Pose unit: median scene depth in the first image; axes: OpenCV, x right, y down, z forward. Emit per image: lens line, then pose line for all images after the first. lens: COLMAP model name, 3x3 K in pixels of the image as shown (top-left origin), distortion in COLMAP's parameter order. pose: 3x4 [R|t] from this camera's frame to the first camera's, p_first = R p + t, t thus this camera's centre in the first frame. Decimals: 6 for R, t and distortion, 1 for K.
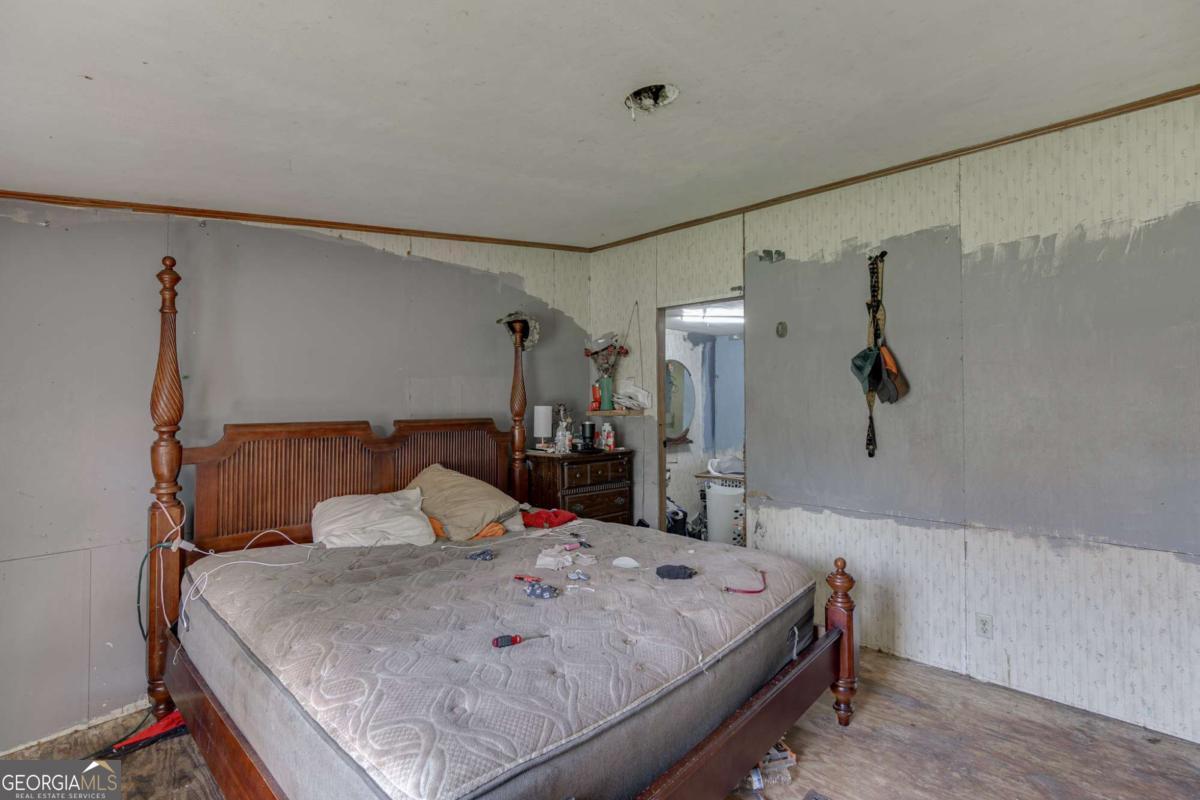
lens RADIAL K [[541.6, 0, 596.2], [0, 541.6, 395.6], [0, 0, 1]] dist [-0.015250, 0.006610]
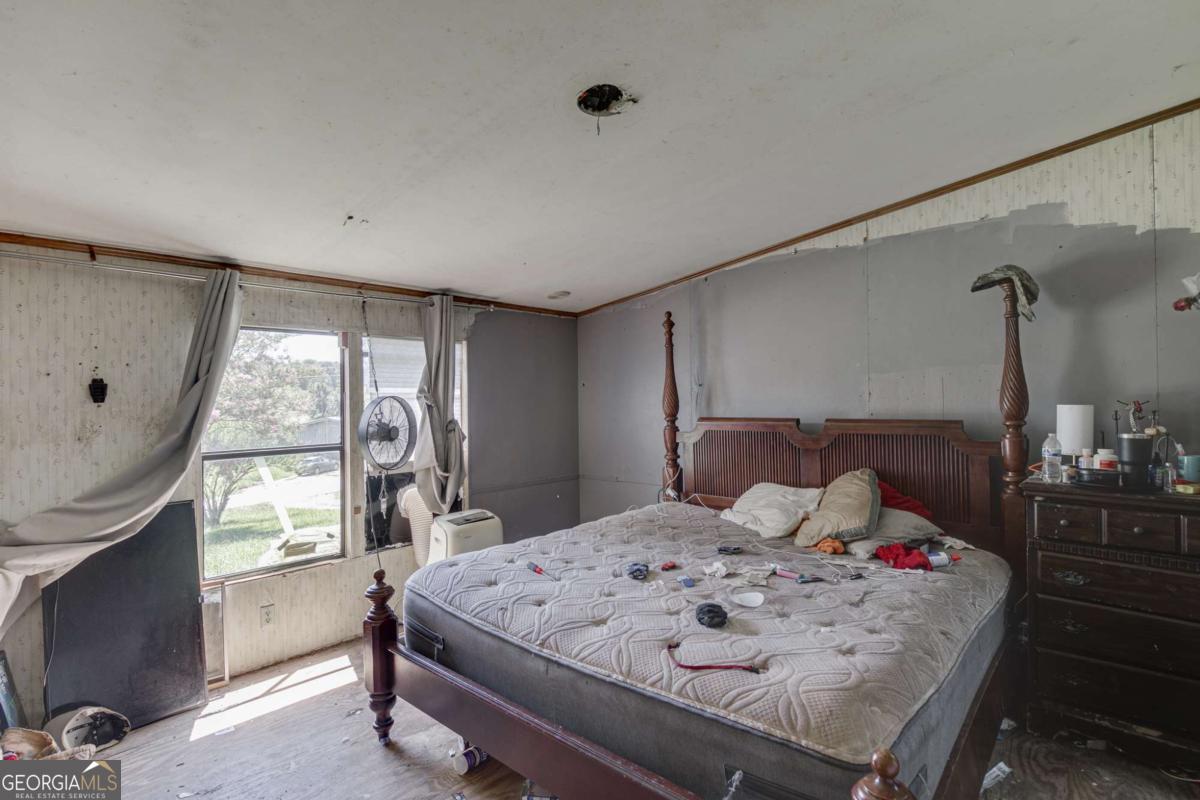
lens RADIAL K [[573.5, 0, 597.8], [0, 573.5, 398.9], [0, 0, 1]] dist [0.001198, -0.000235]
pose [[0.023953, -0.002248, -0.999711, 0.536094], [0.025733, 0.999668, -0.001631, -0.000461], [0.999382, -0.025687, 0.024003, 0.436276]]
